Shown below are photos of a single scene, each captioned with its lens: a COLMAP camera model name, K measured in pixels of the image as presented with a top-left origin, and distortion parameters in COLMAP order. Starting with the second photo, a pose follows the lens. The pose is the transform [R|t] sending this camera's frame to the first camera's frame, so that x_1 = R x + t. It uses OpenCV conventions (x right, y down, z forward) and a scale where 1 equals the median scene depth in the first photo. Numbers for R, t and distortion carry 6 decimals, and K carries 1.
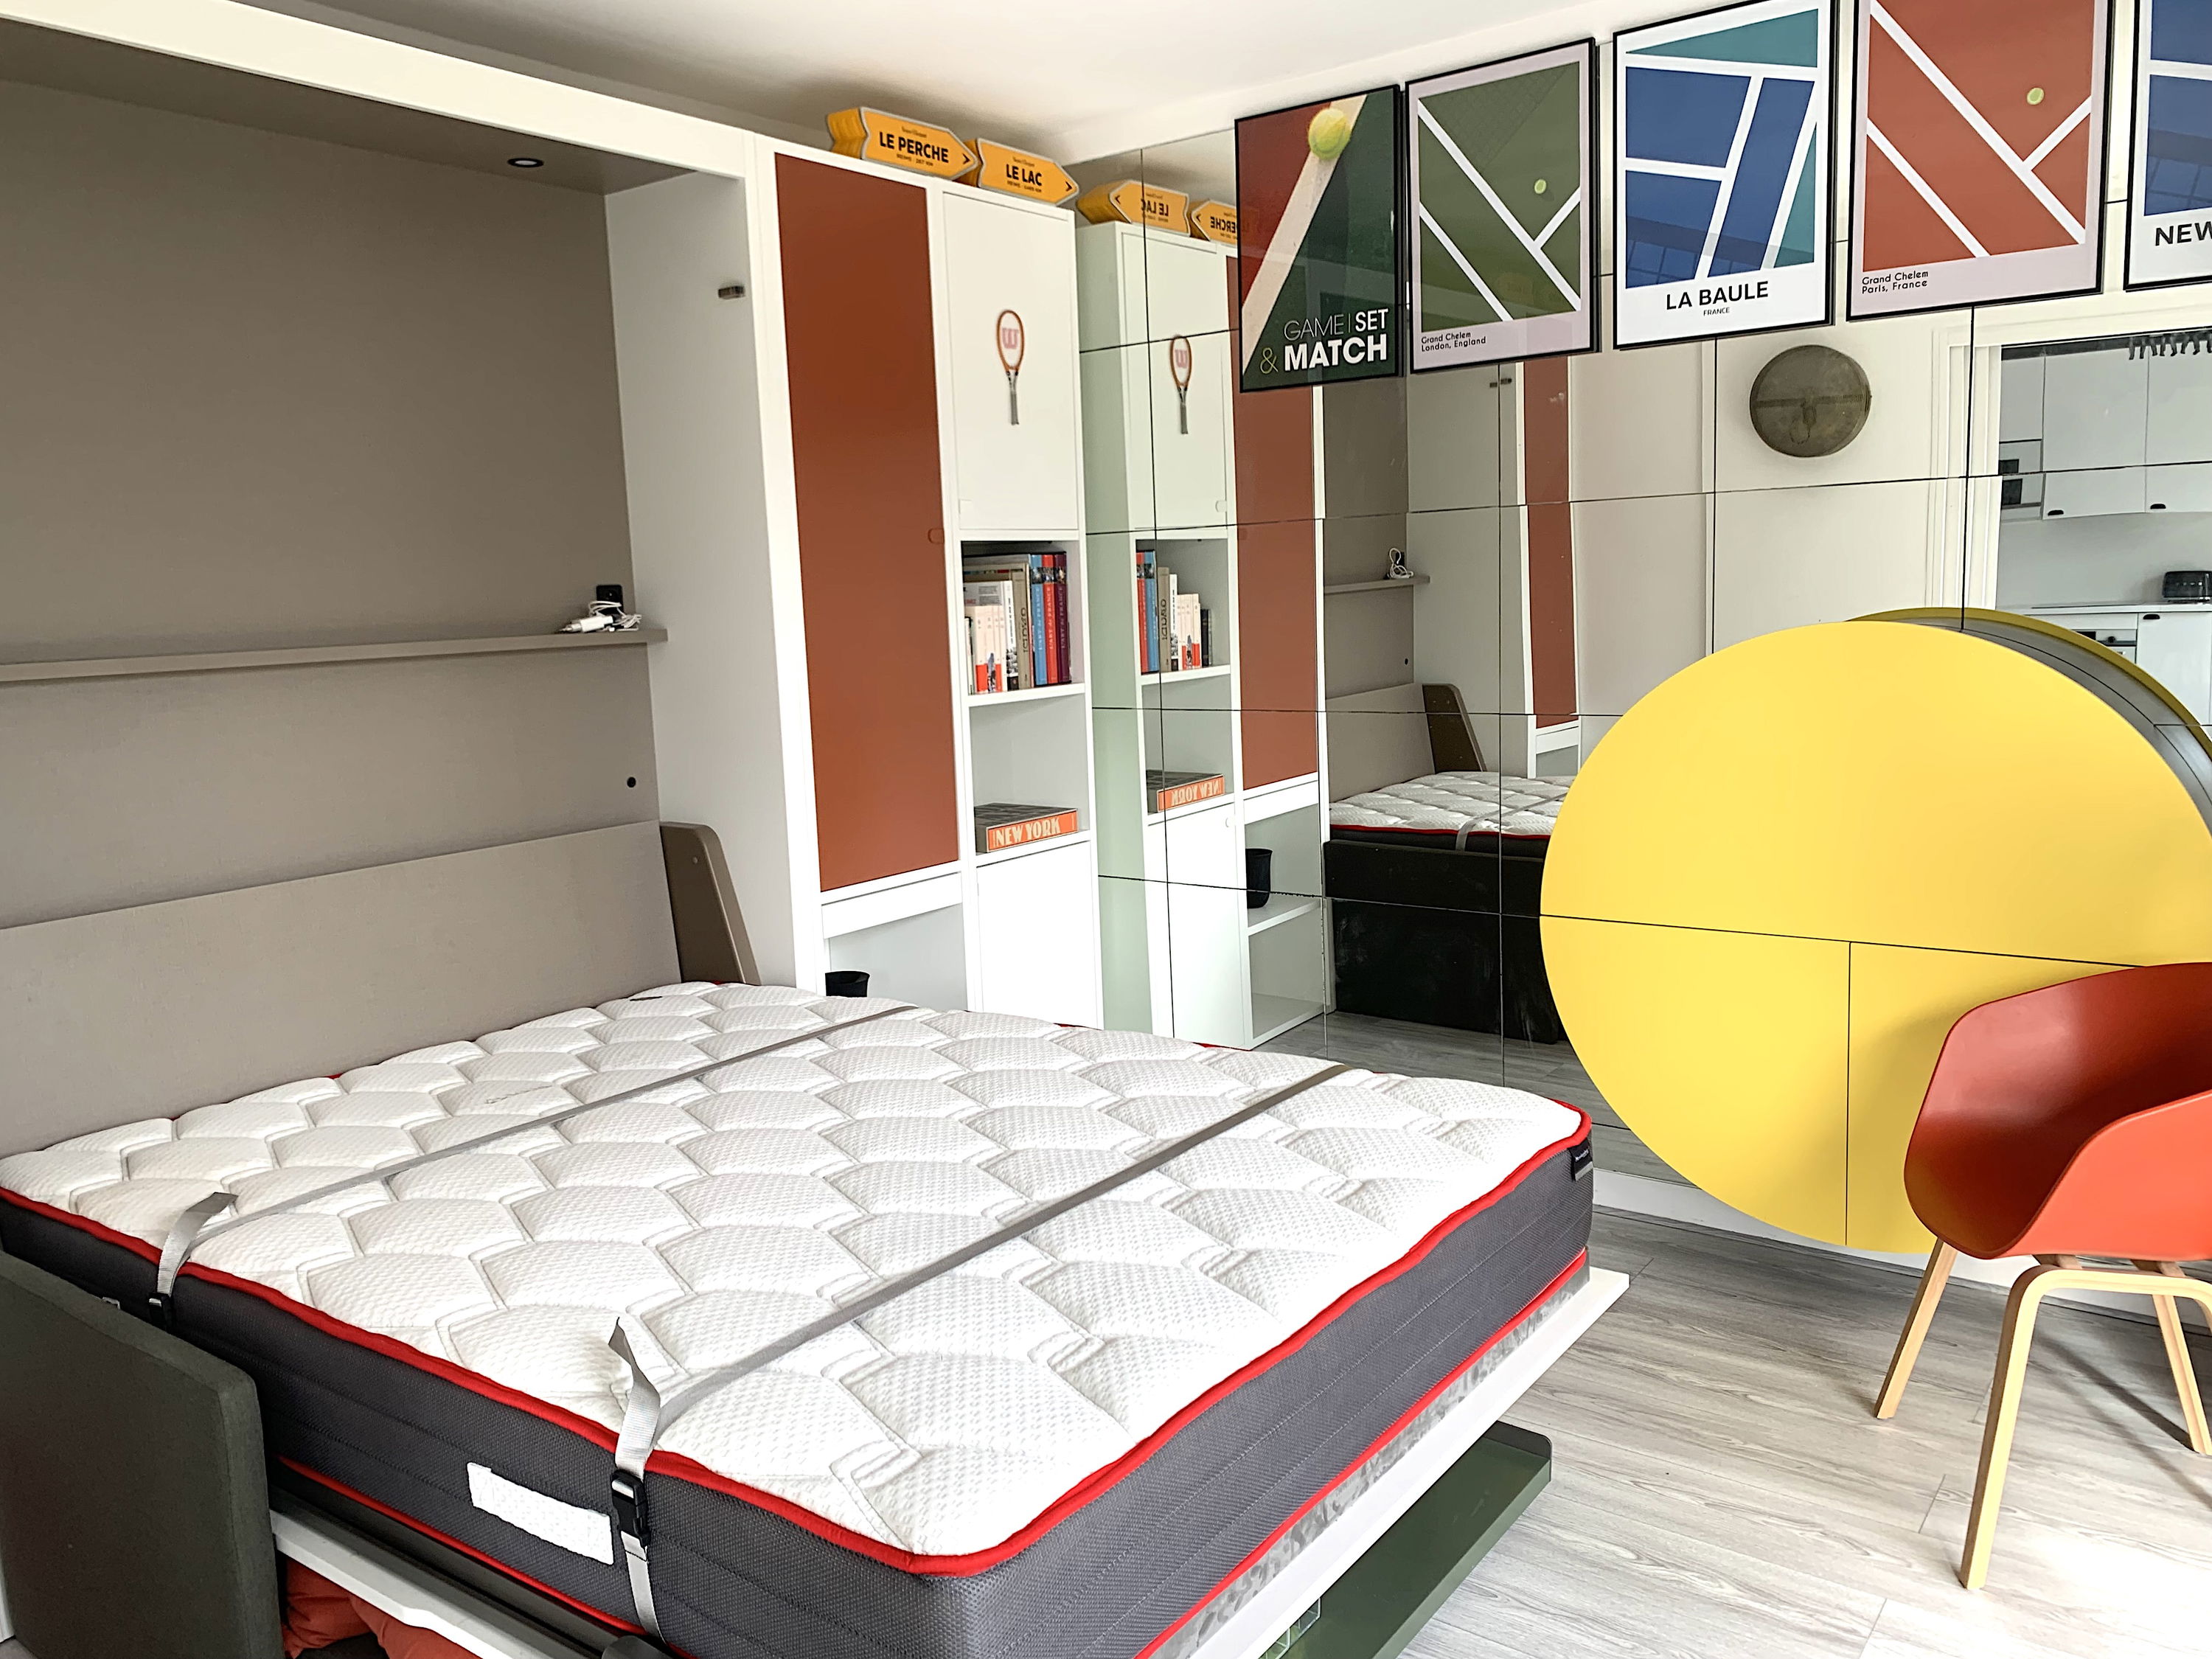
lens RADIAL K [[1679.9, 0, 1094.5], [0, 1679.9, 824.1], [0, 0, 1]] dist [0.045906, -0.046185]
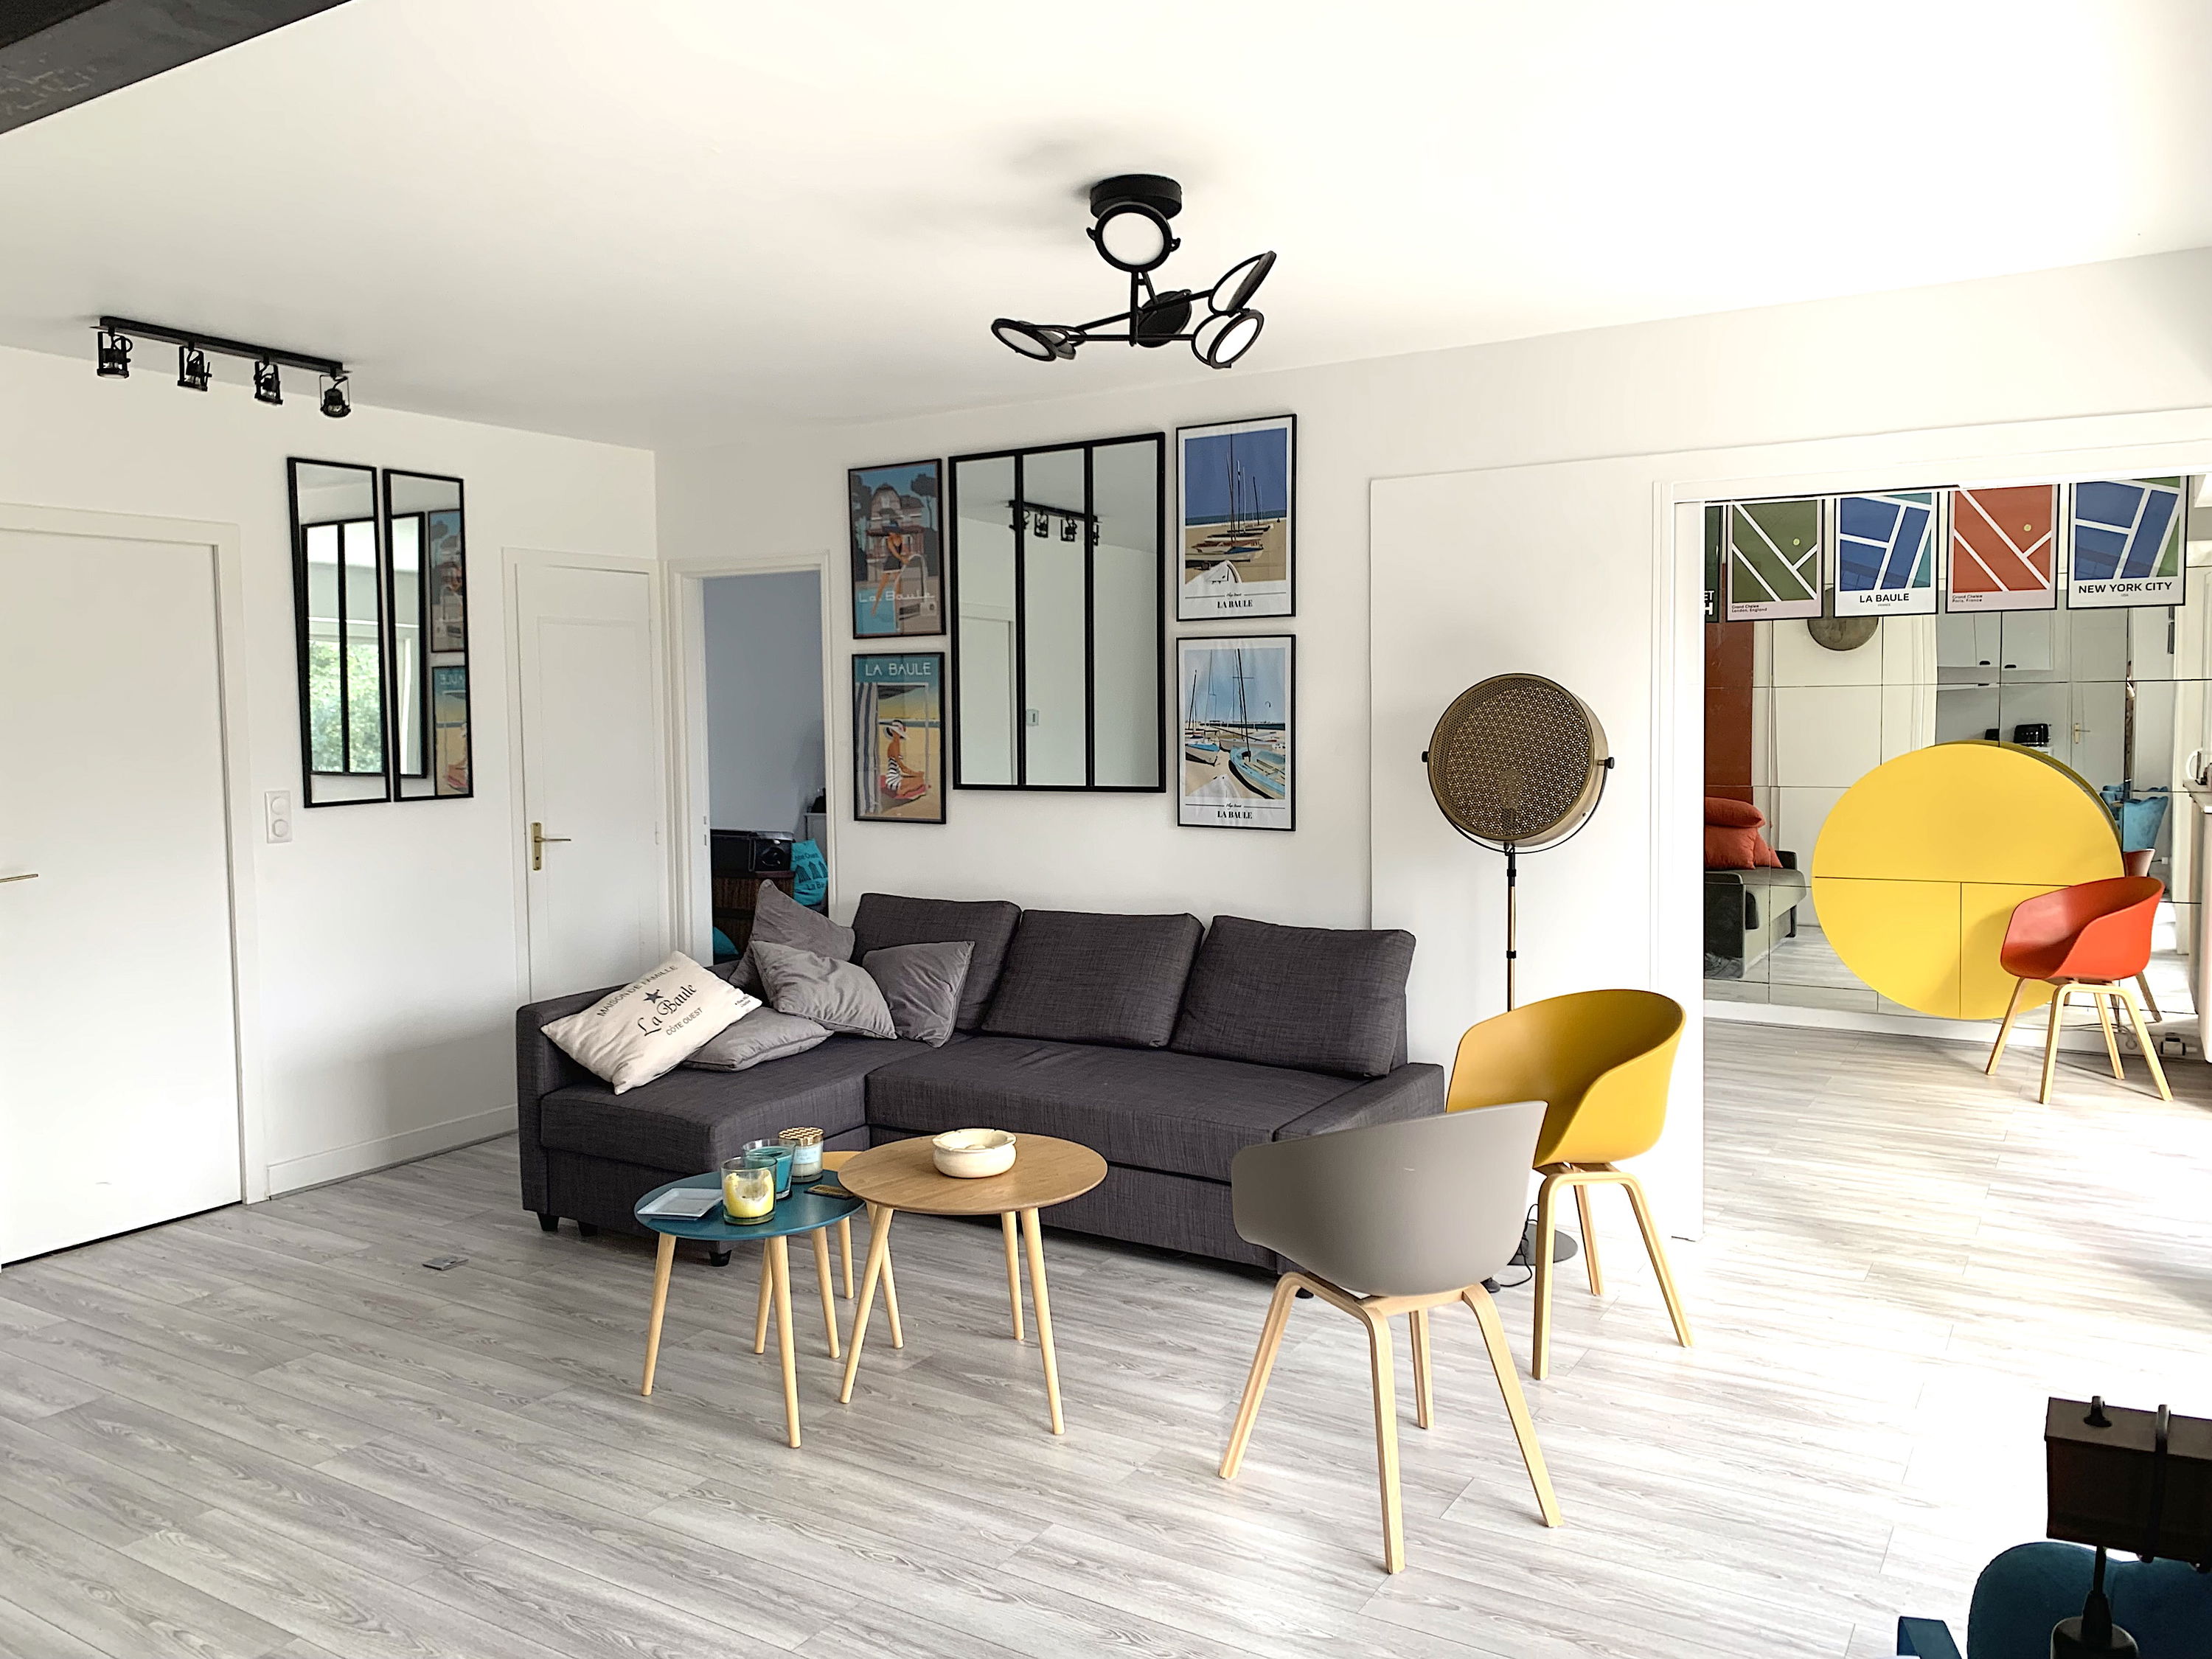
lens RADIAL K [[1679.9, 0, 1107.1], [0, 1679.9, 810.7], [0, 0, 1]] dist [0.045906, -0.046185]
pose [[0.995670, 0.026291, 0.089158, -0.792732], [-0.018453, 0.995983, -0.087623, 0.168850], [-0.091103, 0.085599, 0.992156, -1.026463]]
